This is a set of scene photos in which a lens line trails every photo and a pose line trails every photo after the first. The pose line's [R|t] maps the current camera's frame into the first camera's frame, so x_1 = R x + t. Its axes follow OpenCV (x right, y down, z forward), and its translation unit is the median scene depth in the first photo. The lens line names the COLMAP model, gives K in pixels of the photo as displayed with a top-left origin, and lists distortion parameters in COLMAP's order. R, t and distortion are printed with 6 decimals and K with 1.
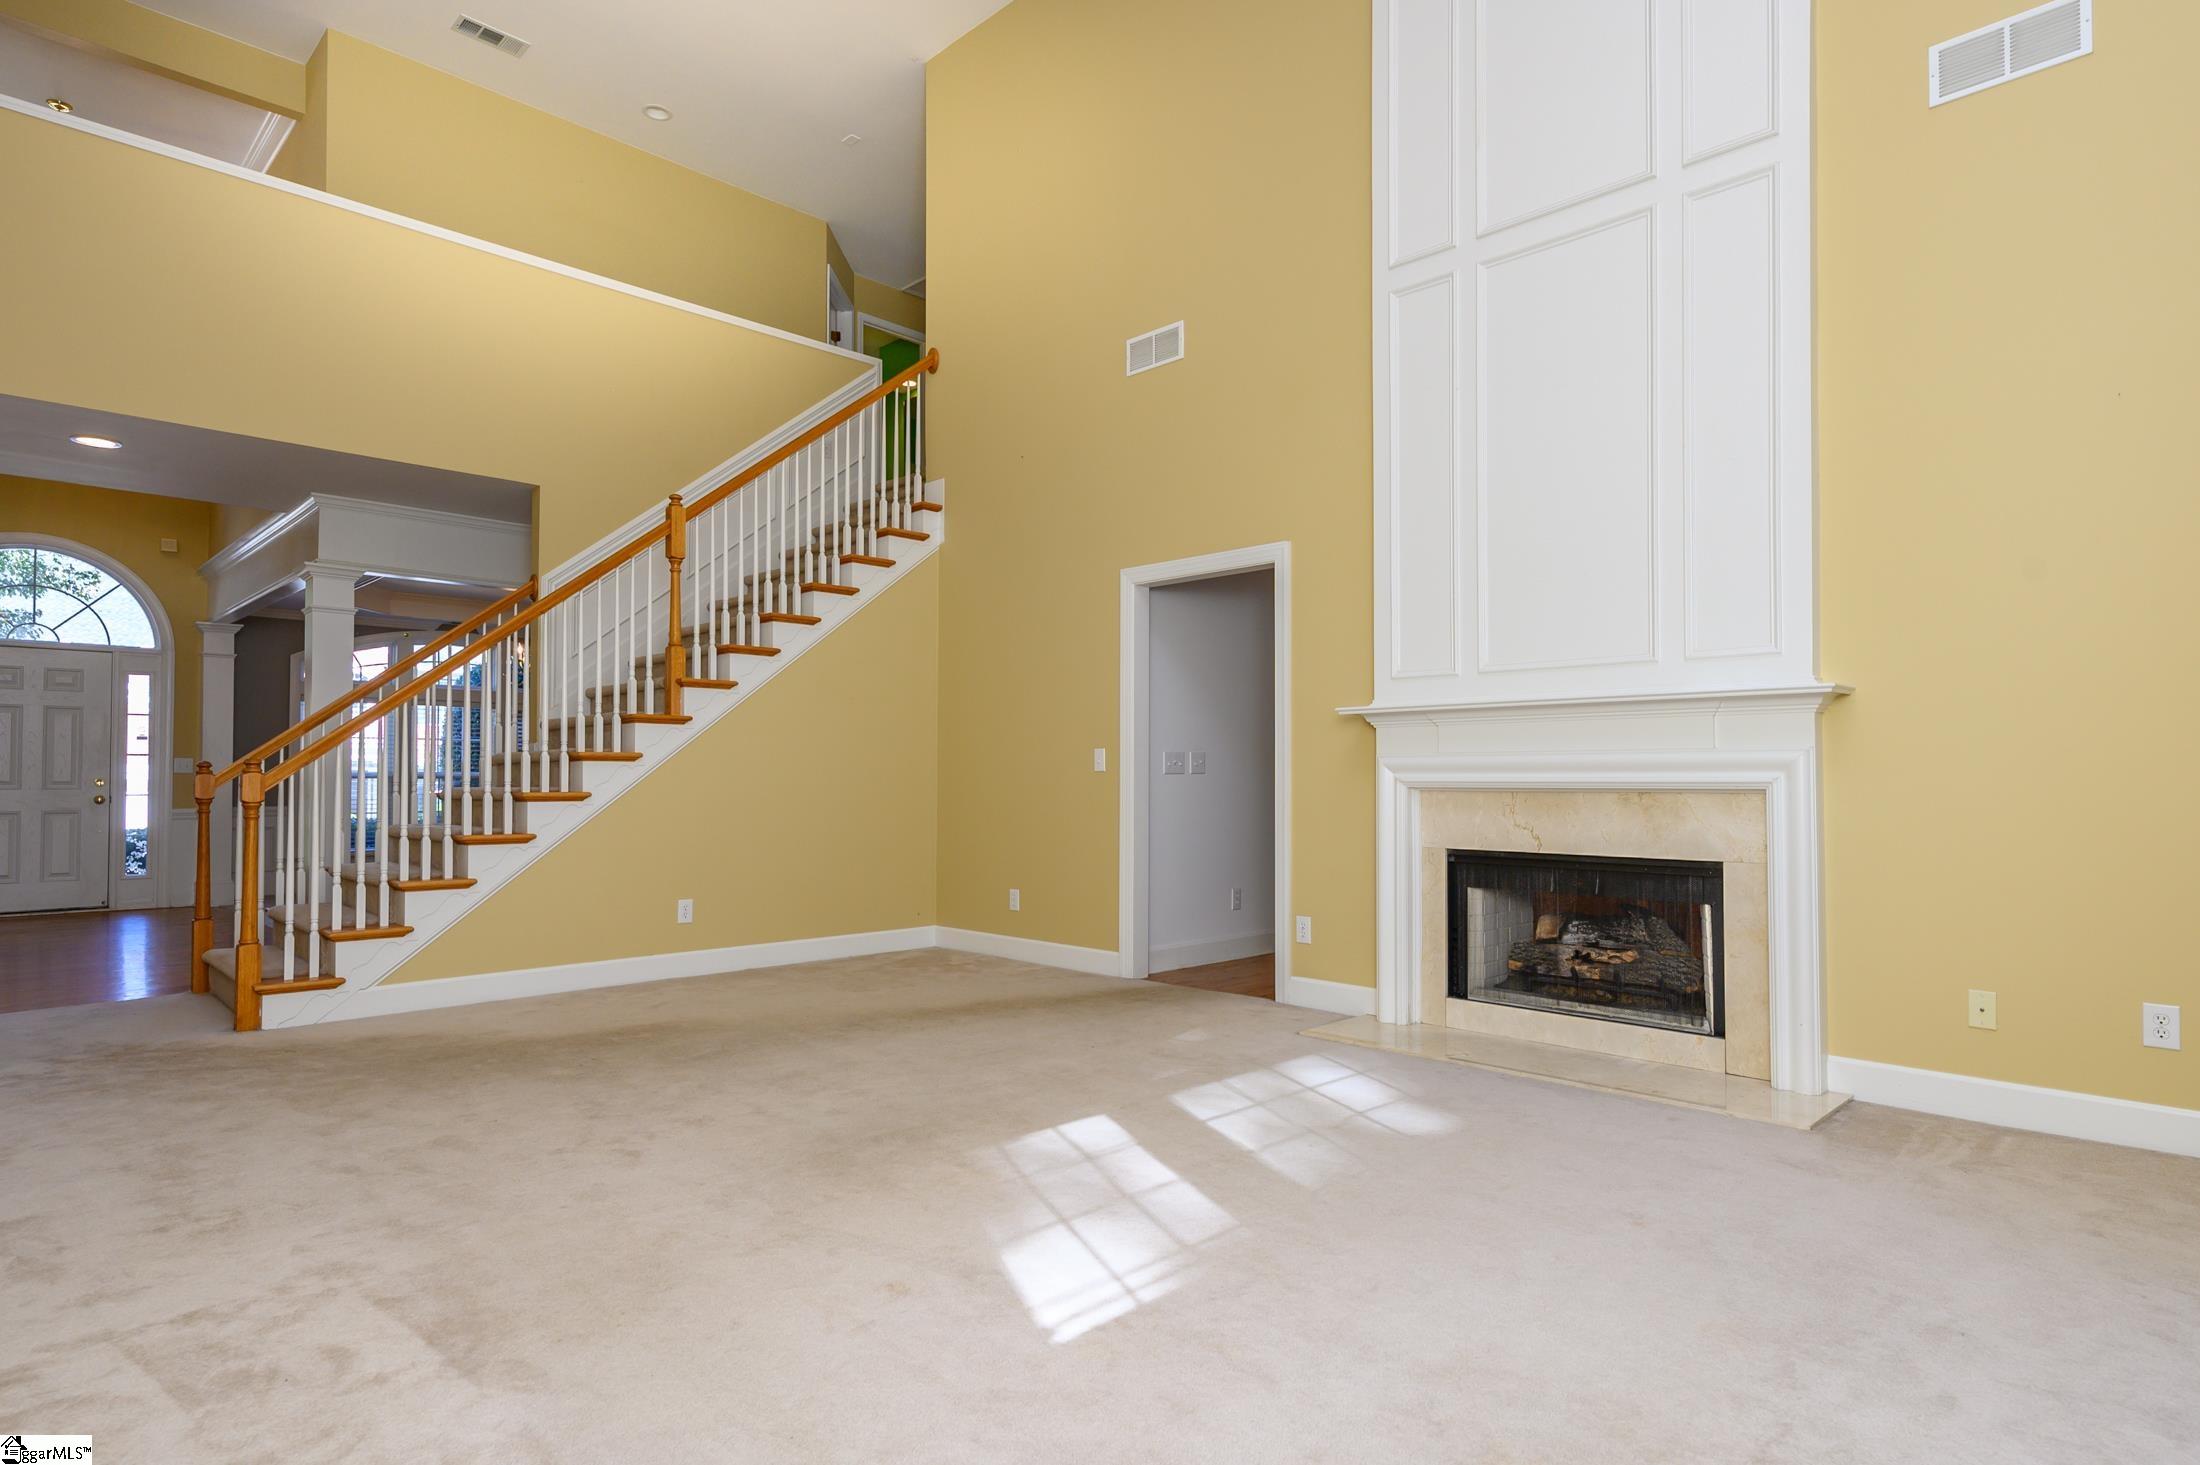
lens RADIAL K [[1184.5, 0, 1100.0], [0, 1184.5, 732.5], [0, 0, 1]] dist [0.000752, -0.000156]
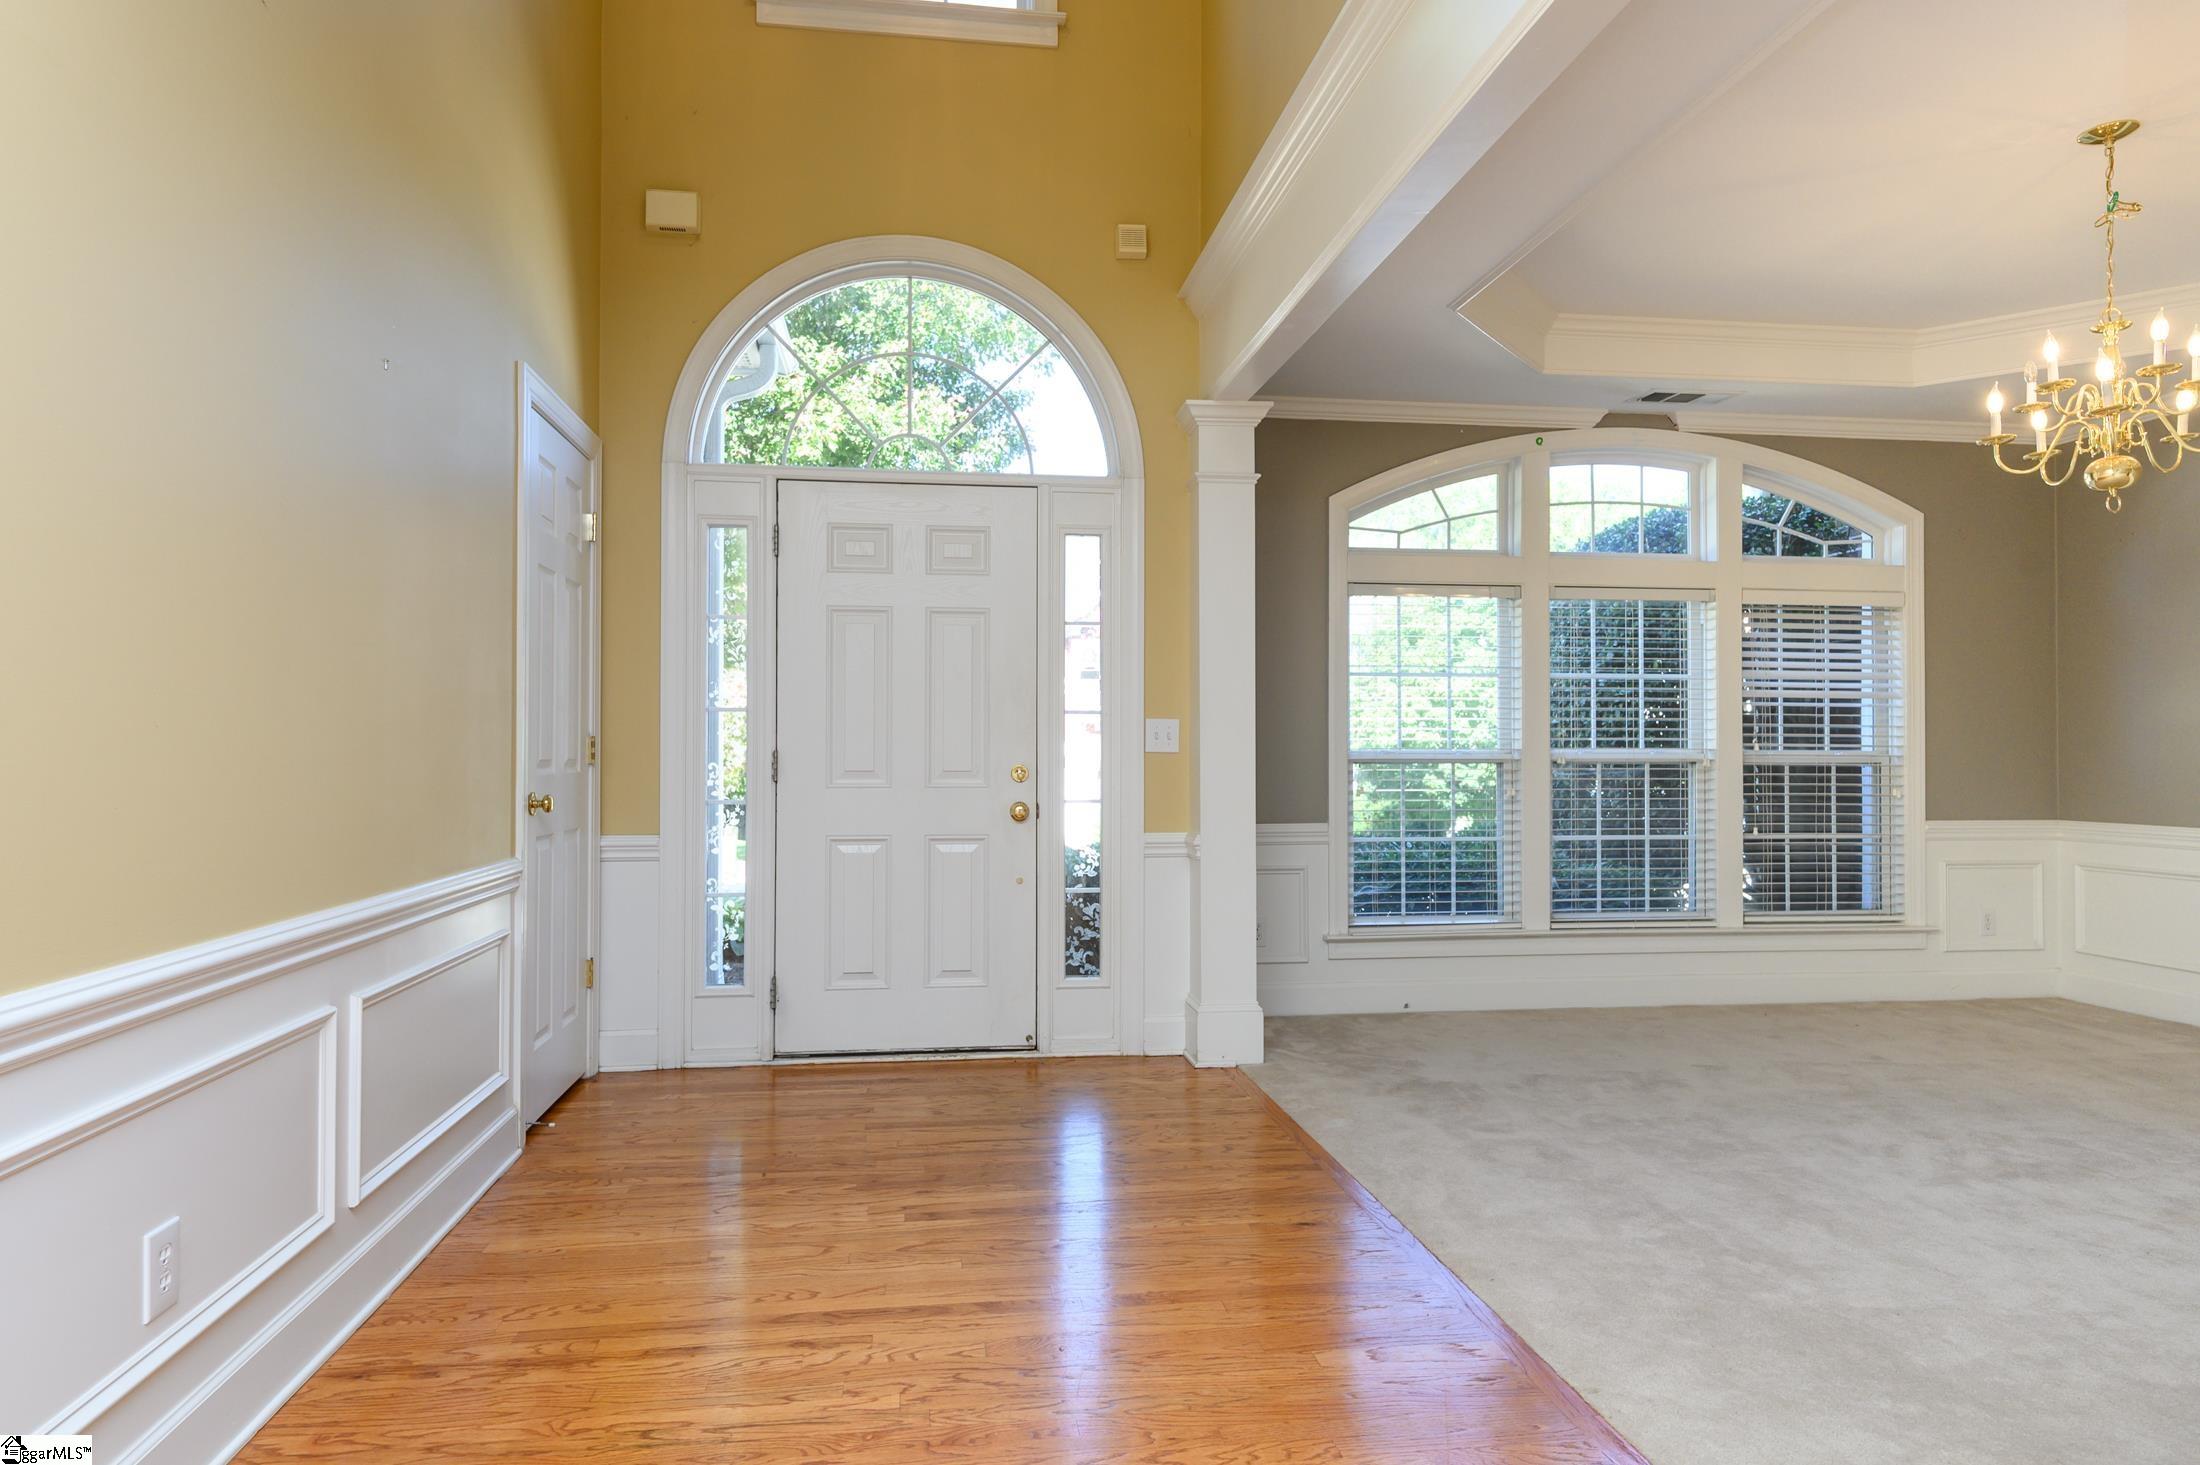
lens RADIAL K [[1247.5, 0, 1100.0], [0, 1247.5, 732.5], [0, 0, 1]] dist [0.002264, -0.000788]
pose [[0.791948, -0.005652, -0.610563, -0.511478], [0.014675, 0.999844, 0.009779, 0.022131], [0.610413, -0.016704, 0.791907, 0.621209]]
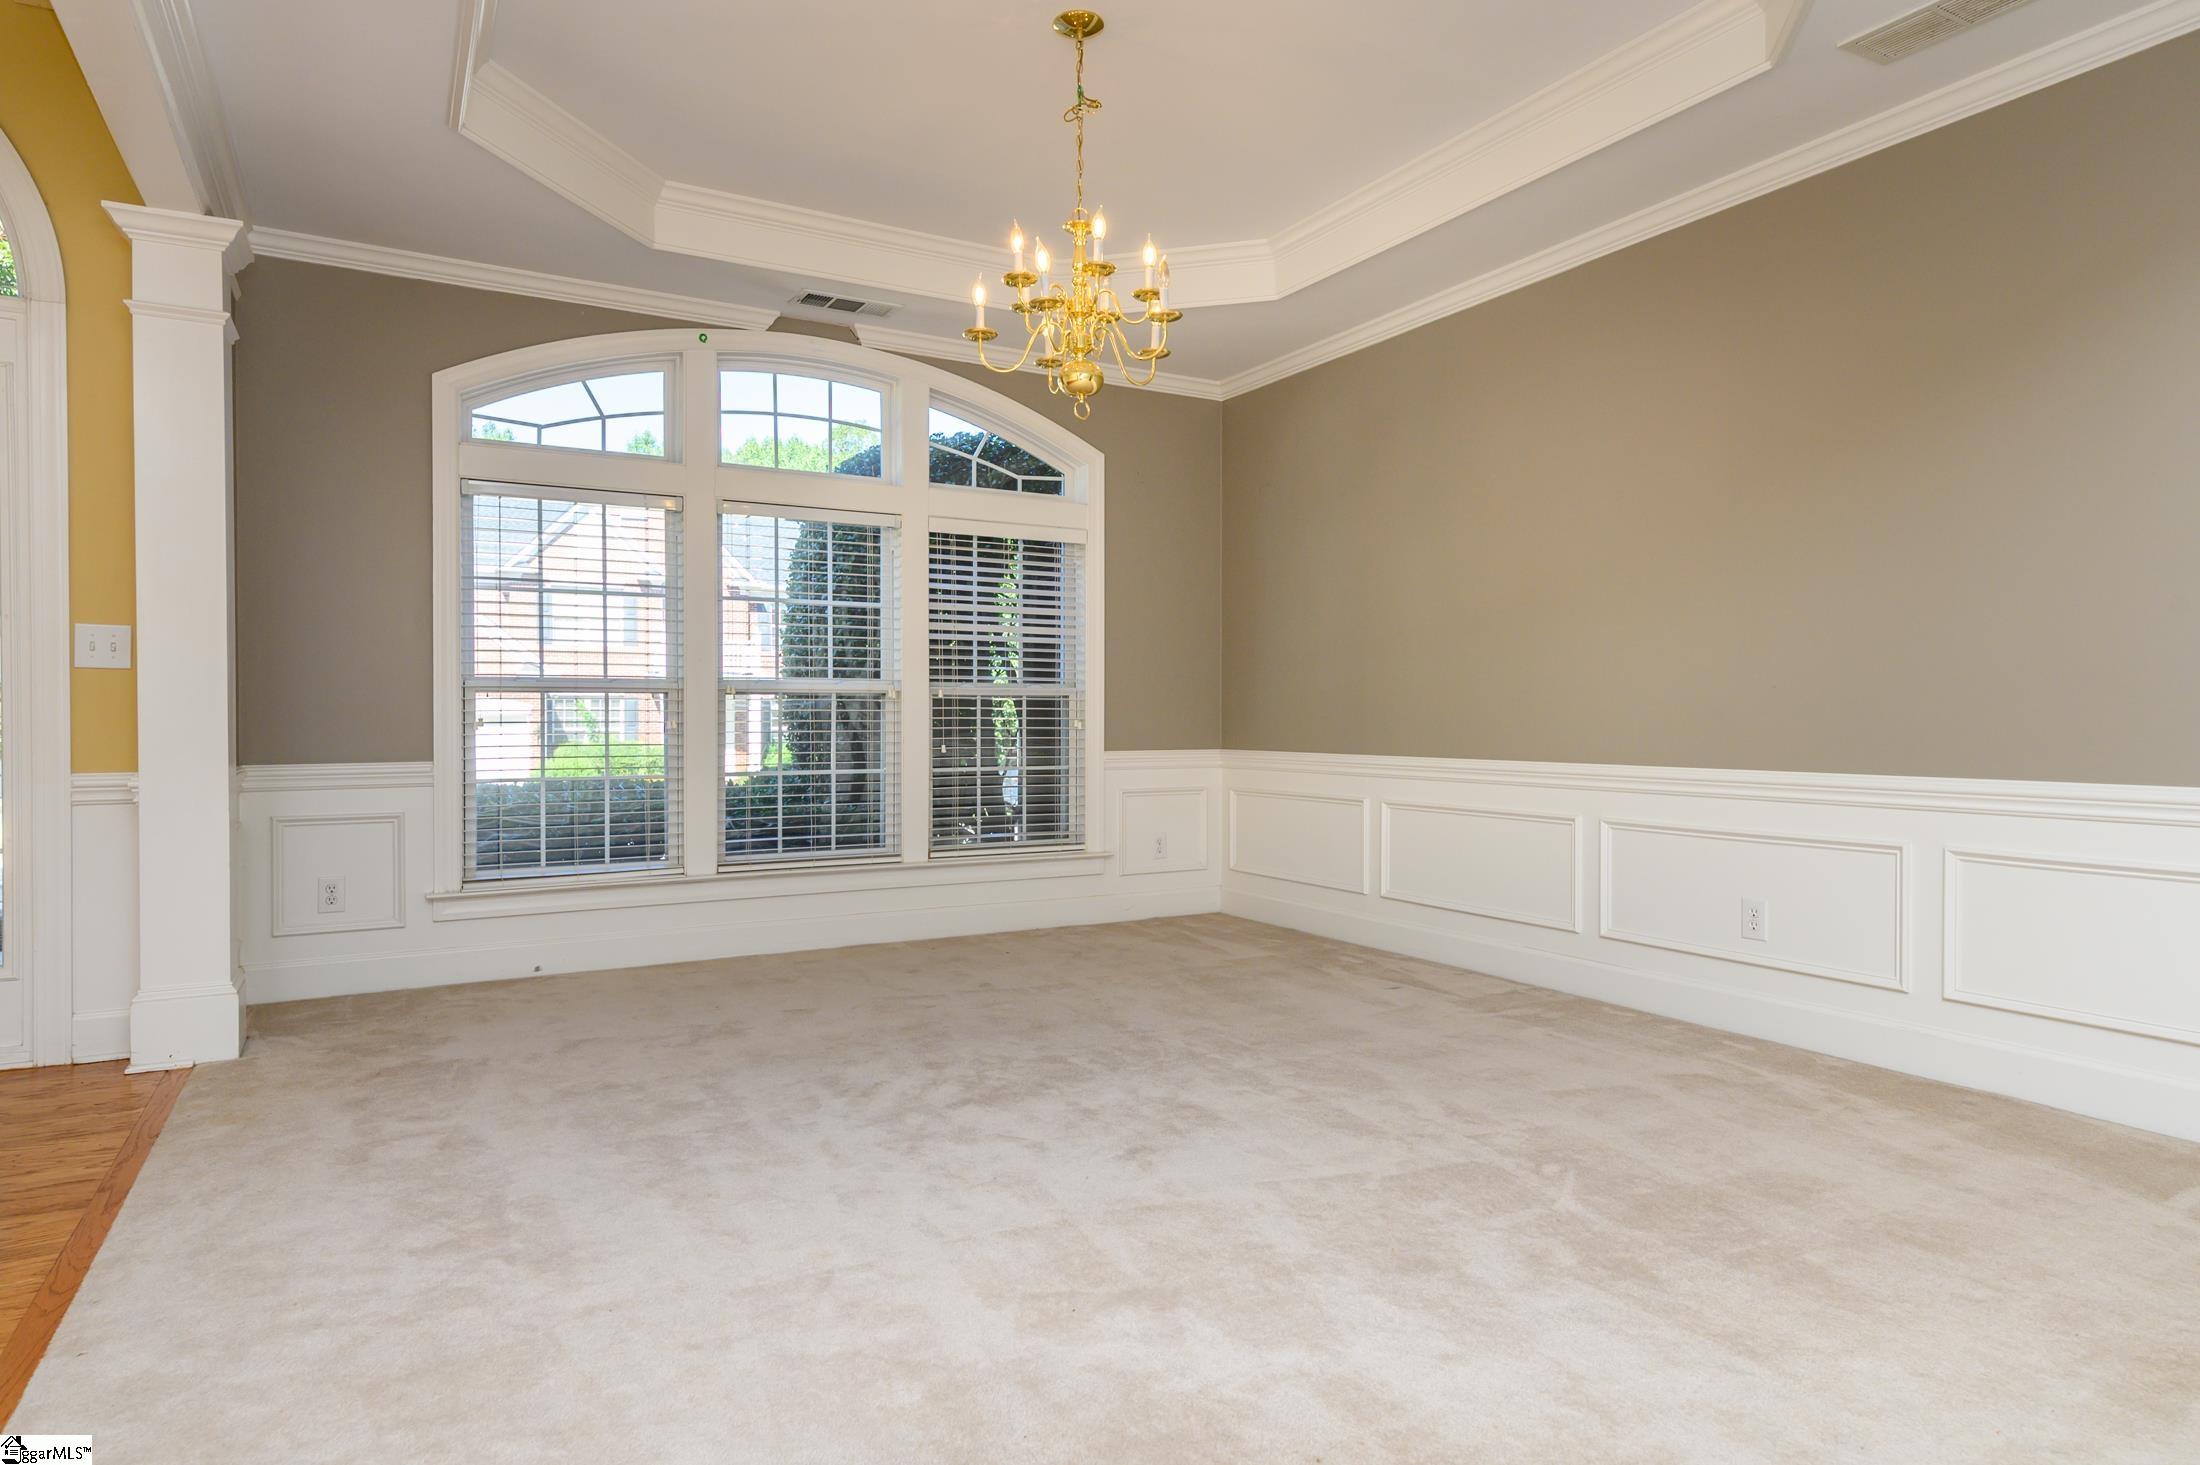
lens RADIAL K [[1229.1, 0, 1100.0], [0, 1229.1, 732.5], [0, 0, 1]] dist [-0.000169, -0.000094]
pose [[0.965541, 0.009256, -0.260086, -0.406404], [0.003345, 0.998843, 0.047964, 0.037190], [0.260229, -0.047182, 0.964393, 0.742222]]
